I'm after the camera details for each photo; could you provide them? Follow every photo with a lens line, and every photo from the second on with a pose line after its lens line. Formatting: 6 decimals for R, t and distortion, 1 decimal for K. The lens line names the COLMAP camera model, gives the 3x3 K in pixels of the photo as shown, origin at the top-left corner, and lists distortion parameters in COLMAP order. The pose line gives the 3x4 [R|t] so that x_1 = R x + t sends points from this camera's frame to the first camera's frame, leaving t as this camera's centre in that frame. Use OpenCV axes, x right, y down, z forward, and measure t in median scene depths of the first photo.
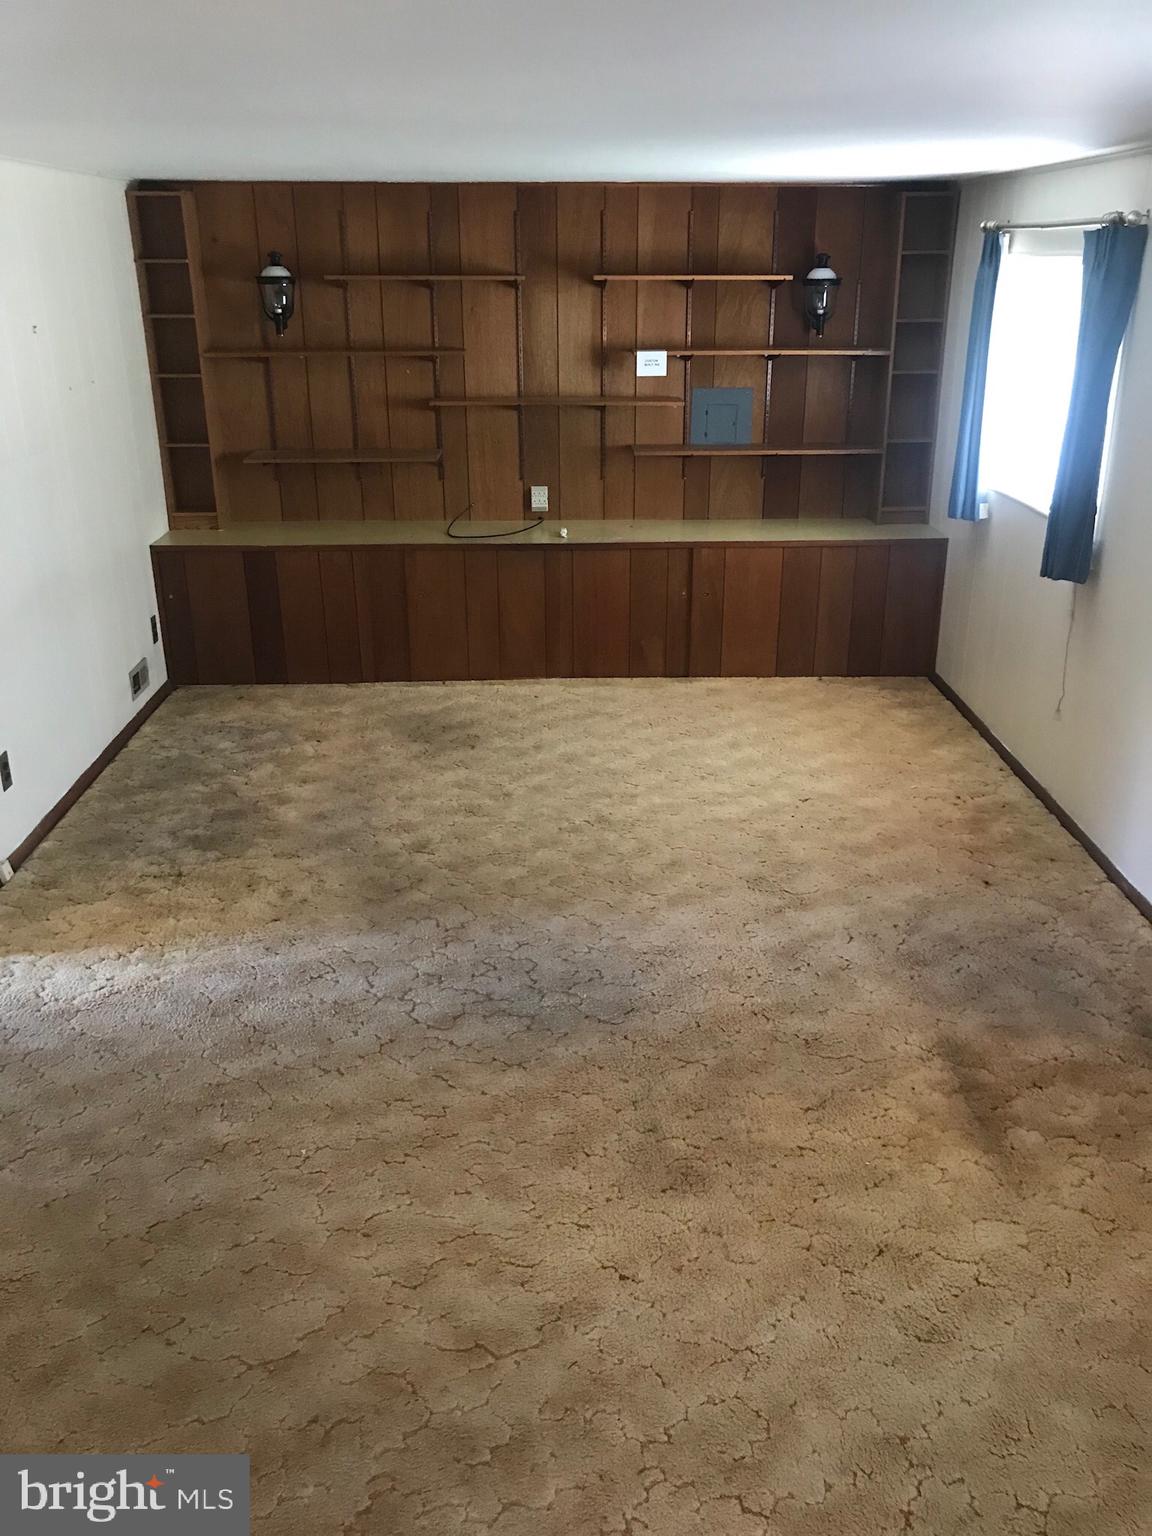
lens RADIAL K [[1256.1, 0, 577.0], [0, 1256.1, 771.8], [0, 0, 1]] dist [0.003835, -0.010369]
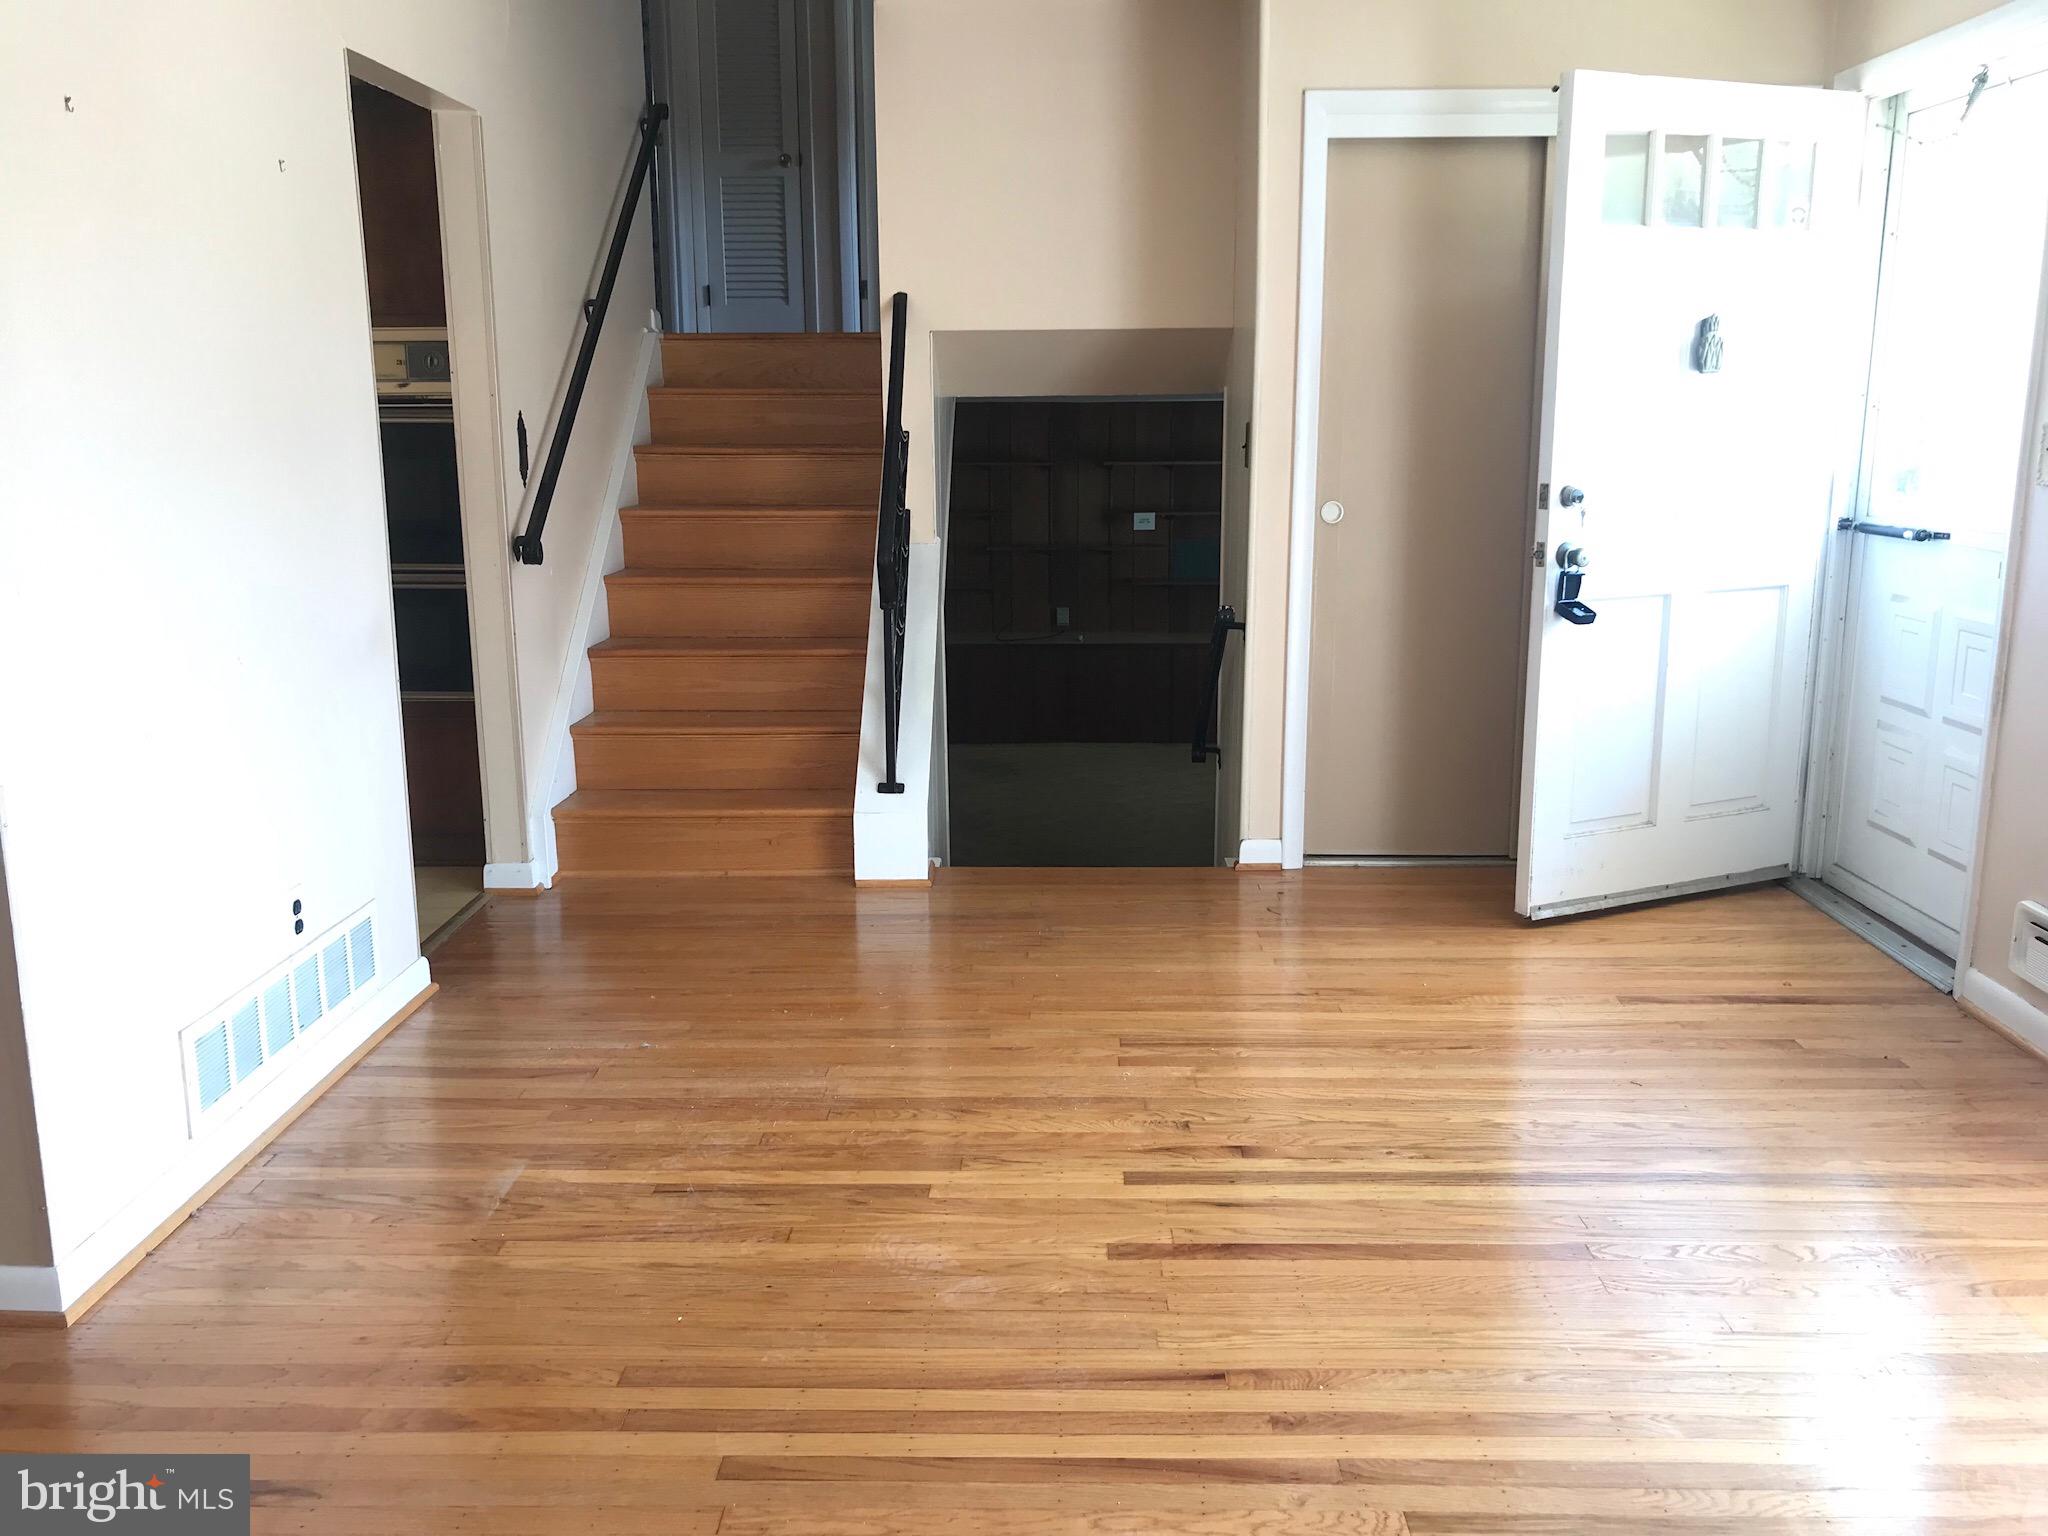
lens RADIAL K [[1674.8, 0, 1025.0], [0, 1674.8, 764.5], [0, 0, 1]] dist [0.003835, -0.010369]
pose [[0.998277, 0.005337, -0.058431, 0.036813], [-0.016535, 0.981080, -0.192895, 0.297599], [0.056296, 0.193529, 0.979478, -0.767728]]
